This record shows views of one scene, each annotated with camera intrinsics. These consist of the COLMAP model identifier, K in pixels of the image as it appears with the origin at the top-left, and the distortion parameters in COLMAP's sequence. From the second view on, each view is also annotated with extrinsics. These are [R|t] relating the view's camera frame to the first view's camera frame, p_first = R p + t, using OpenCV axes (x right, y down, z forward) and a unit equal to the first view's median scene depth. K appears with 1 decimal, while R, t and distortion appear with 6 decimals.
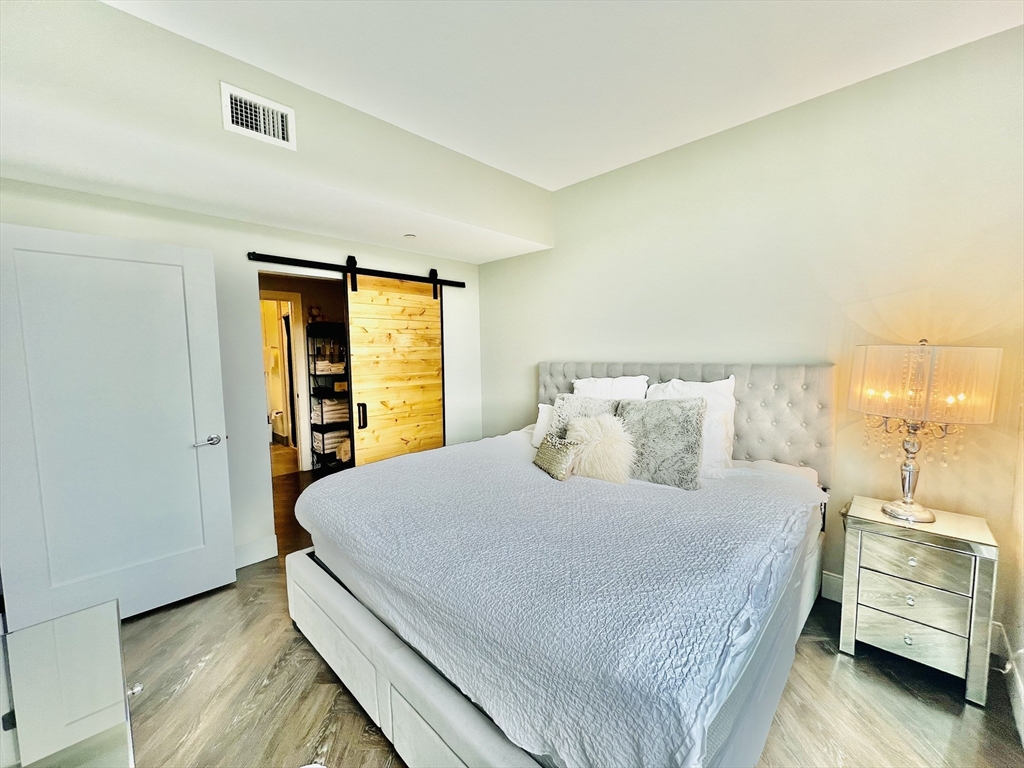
lens RADIAL K [[408.8, 0, 512.0], [0, 408.8, 384.0], [0, 0, 1]] dist [-0.000609, 0.000060]
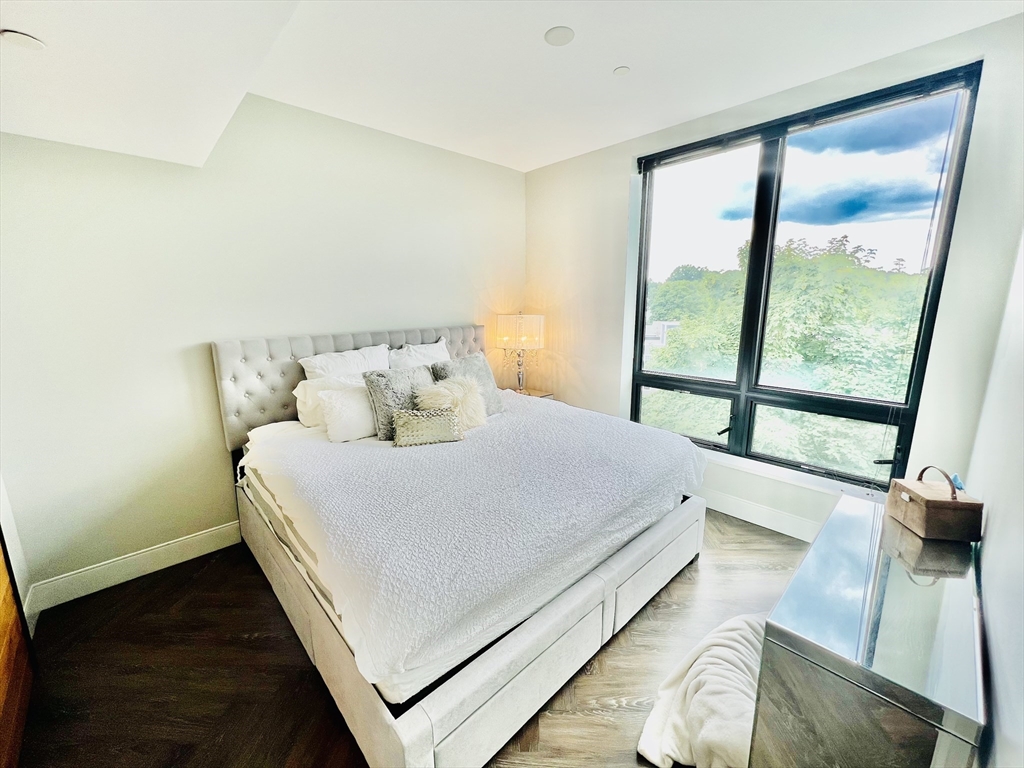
lens RADIAL K [[408.8, 0, 512.0], [0, 408.8, 384.0], [0, 0, 1]] dist [-0.000609, 0.000060]
pose [[0.045907, -0.188645, 0.980972, -1.117783], [0.089989, 0.978795, 0.184015, -0.130115], [-0.994884, 0.079829, 0.061909, 0.918333]]
